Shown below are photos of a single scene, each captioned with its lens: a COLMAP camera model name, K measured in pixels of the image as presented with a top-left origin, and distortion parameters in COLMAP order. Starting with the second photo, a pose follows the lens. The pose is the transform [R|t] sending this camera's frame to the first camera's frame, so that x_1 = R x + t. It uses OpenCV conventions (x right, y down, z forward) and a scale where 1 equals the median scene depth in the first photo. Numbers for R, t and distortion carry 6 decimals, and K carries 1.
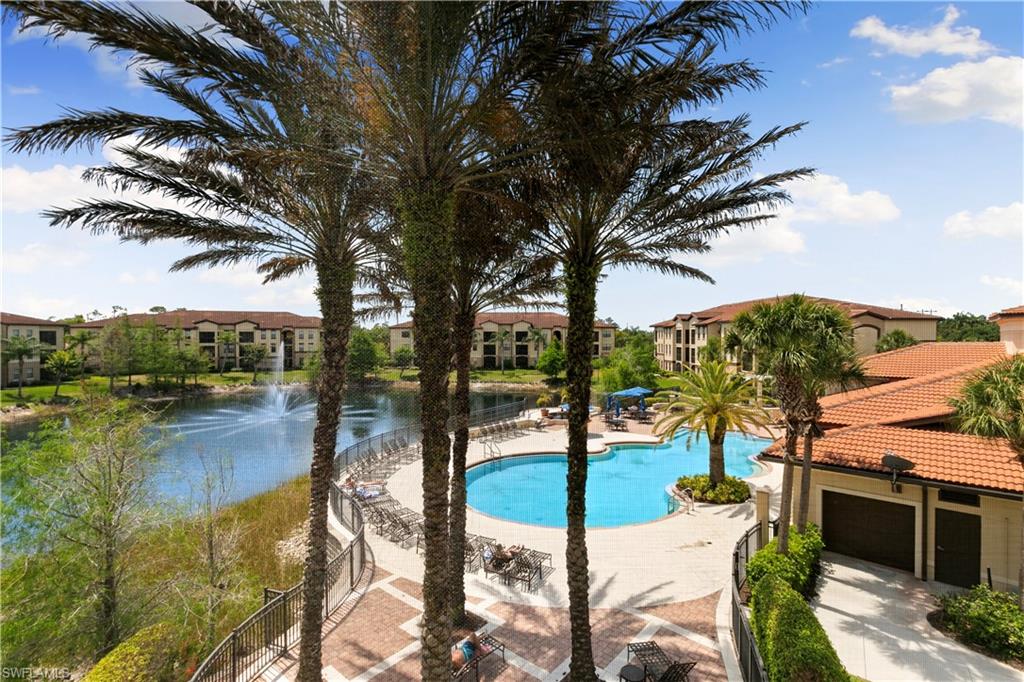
lens RADIAL K [[475.6, 0, 511.5], [0, 475.6, 341.8], [0, 0, 1]] dist [-0.000790, -0.001522]
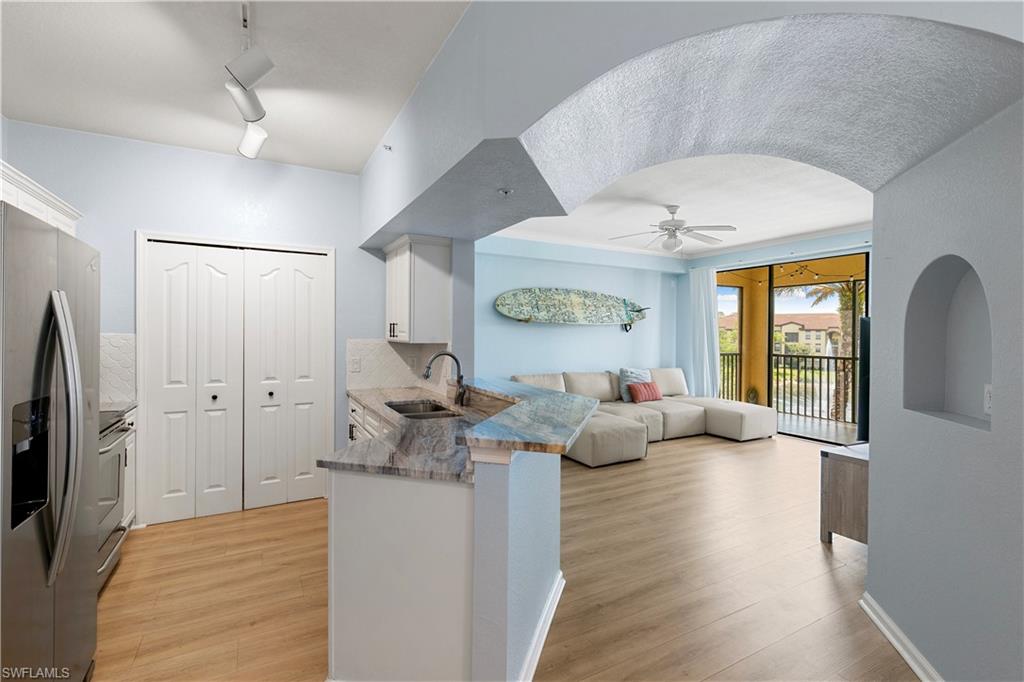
lens RADIAL K [[460.2, 0, 511.0], [0, 460.2, 335.5], [0, 0, 1]] dist [0.008241, -0.001442]
pose [[0.494252, 0.009943, -0.869262, 0.102492], [-0.022331, 0.999750, -0.001262, 0.003643], [0.869032, 0.020035, 0.494350, -0.189970]]
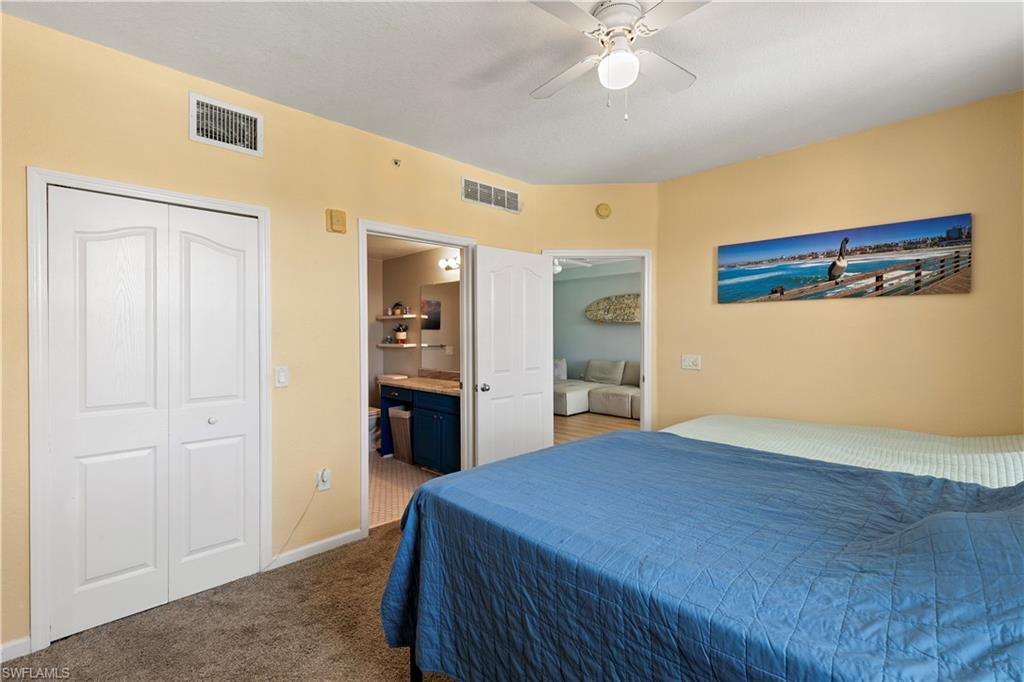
lens RADIAL K [[460.2, 0, 511.5], [0, 460.2, 335.7], [0, 0, 1]] dist [0.008241, -0.001442]
pose [[-0.705046, 0.011458, -0.709069, 0.151280], [-0.002795, 0.999817, 0.018935, 0.001394], [0.709156, 0.015332, -0.704885, 0.002777]]
